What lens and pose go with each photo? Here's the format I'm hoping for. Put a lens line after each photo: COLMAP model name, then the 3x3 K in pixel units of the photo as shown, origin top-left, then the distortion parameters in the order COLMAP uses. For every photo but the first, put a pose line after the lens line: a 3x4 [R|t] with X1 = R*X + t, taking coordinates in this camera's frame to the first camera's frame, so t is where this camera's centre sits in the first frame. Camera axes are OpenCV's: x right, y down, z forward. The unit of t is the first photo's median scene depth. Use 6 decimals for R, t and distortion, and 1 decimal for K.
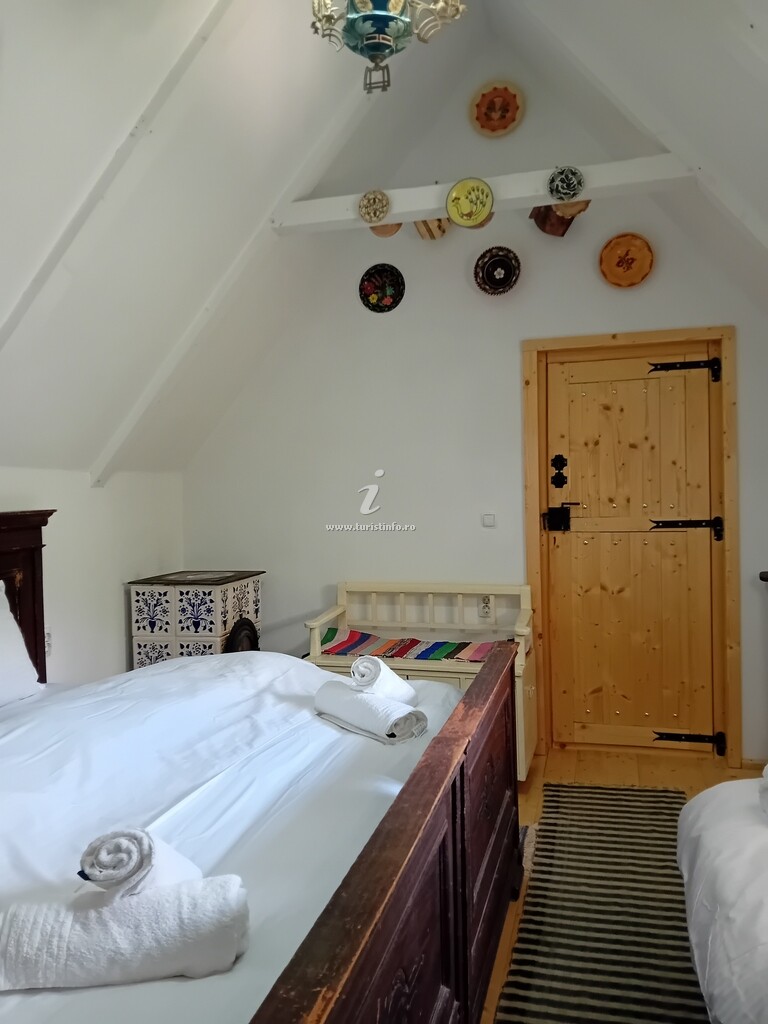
lens RADIAL K [[792.6, 0, 437.1], [0, 792.6, 526.6], [0, 0, 1]] dist [0.075844, -0.018674]
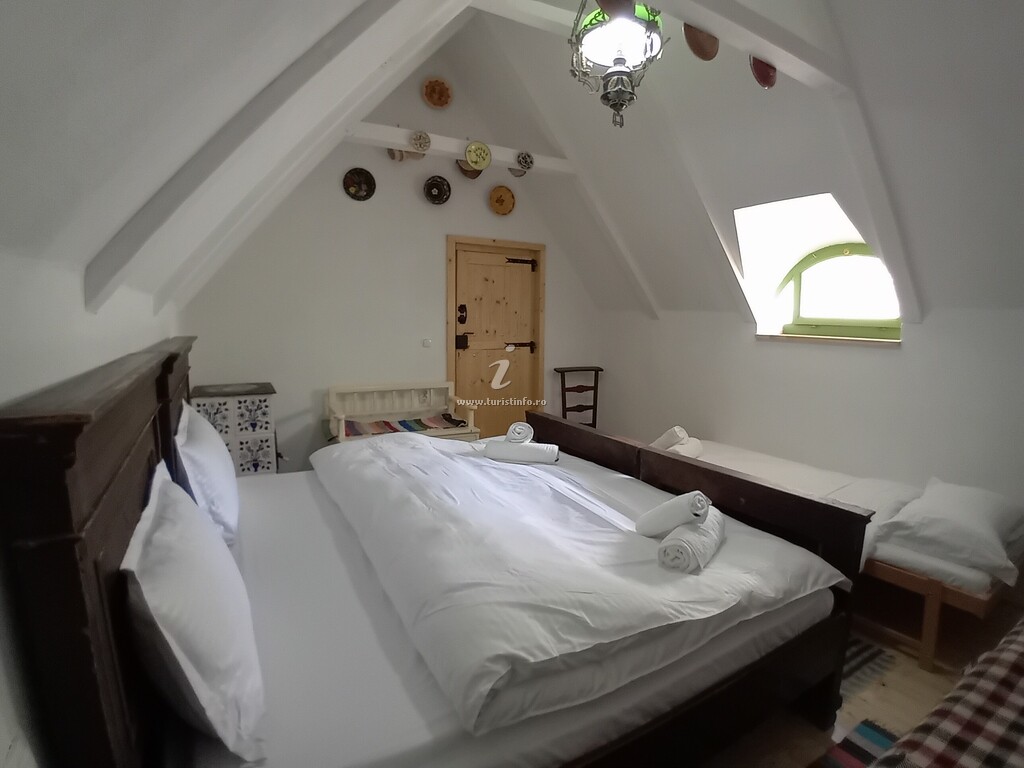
lens RADIAL K [[510.3, 0, 506.7], [0, 510.3, 383.5], [0, 0, 1]] dist [-0.051325, -0.000067]
pose [[0.723407, -0.057065, 0.688060, -0.558645], [0.004049, 0.996912, 0.078423, -0.006646], [-0.690410, -0.053945, 0.721404, 0.135193]]
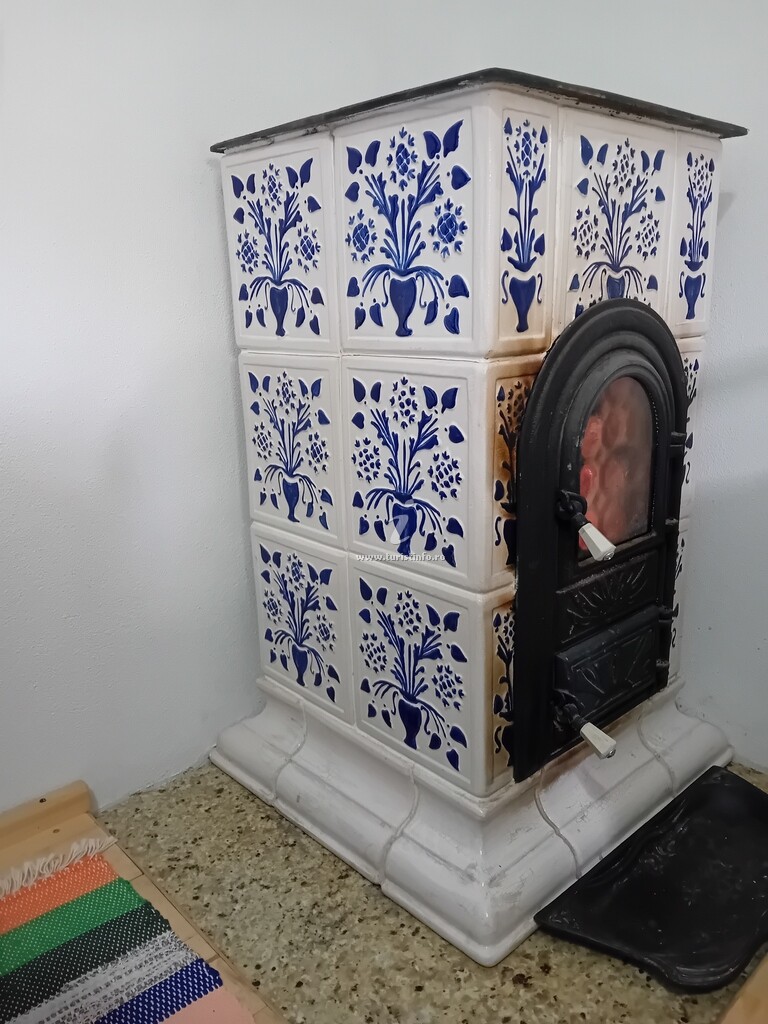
lens RADIAL K [[792.6, 0, 386.1], [0, 792.6, 501.3], [0, 0, 1]] dist [0.075844, -0.018674]
pose [[0.816157, 0.132484, -0.562437, -0.168186], [-0.006319, 0.975349, 0.220577, 0.128354], [0.577795, -0.176471, 0.796875, 0.800839]]
